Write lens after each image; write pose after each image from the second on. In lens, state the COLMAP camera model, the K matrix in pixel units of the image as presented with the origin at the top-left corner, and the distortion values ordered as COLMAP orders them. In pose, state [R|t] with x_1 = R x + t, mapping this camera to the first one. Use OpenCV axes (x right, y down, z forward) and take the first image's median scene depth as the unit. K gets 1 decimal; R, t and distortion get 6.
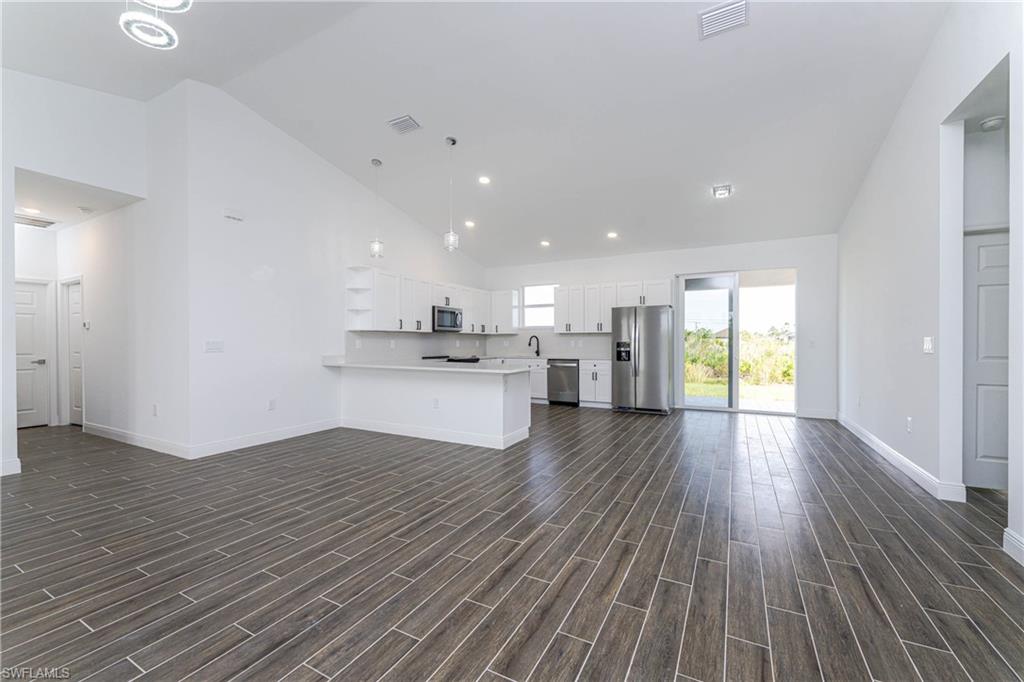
lens RADIAL K [[413.4, 0, 504.1], [0, 413.4, 344.8], [0, 0, 1]] dist [-0.000147, -0.000505]
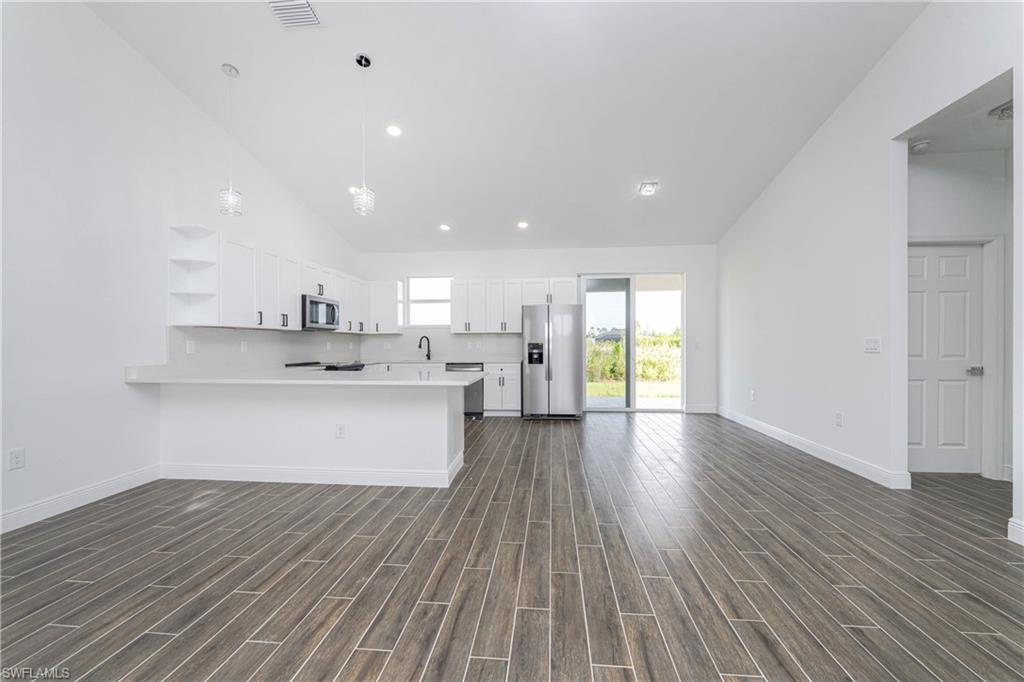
lens RADIAL K [[413.4, 0, 503.8], [0, 413.4, 347.9], [0, 0, 1]] dist [-0.000147, -0.000505]
pose [[0.920753, -0.006012, 0.390099, -0.136597], [0.004452, 0.999978, 0.004904, -0.001305], [-0.390120, -0.002779, 0.920760, 0.187069]]
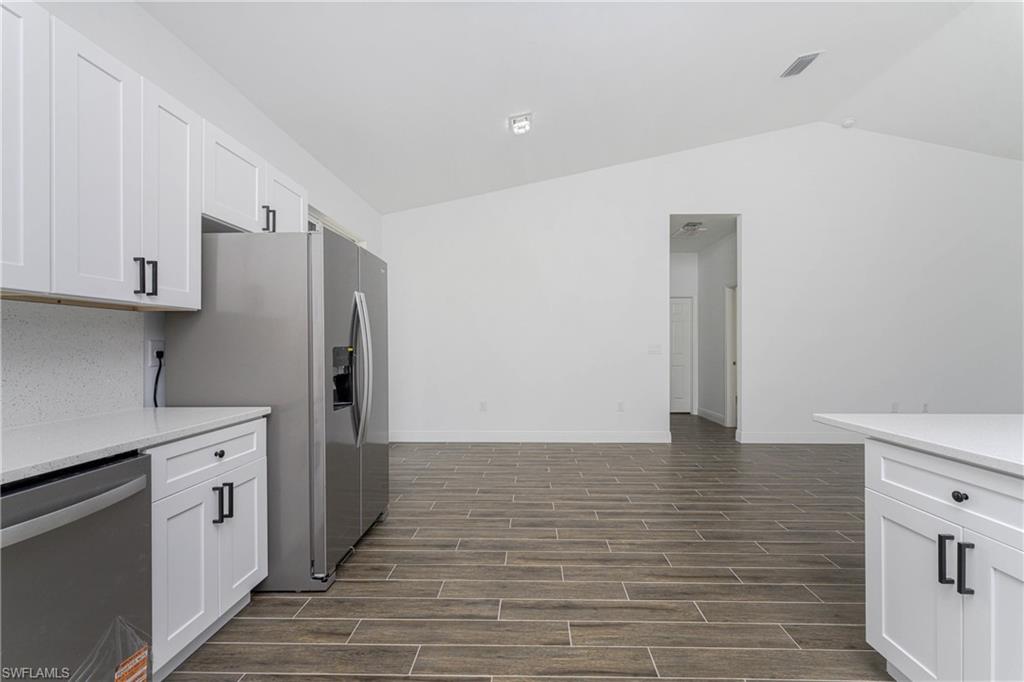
lens RADIAL K [[413.4, 0, 525.3], [0, 413.4, 349.5], [0, 0, 1]] dist [-0.000147, -0.000505]
pose [[-0.477505, -0.000285, 0.878629, -0.057966], [0.010777, 0.999923, 0.006181, -0.006372], [-0.878563, 0.012420, -0.477465, 1.048485]]
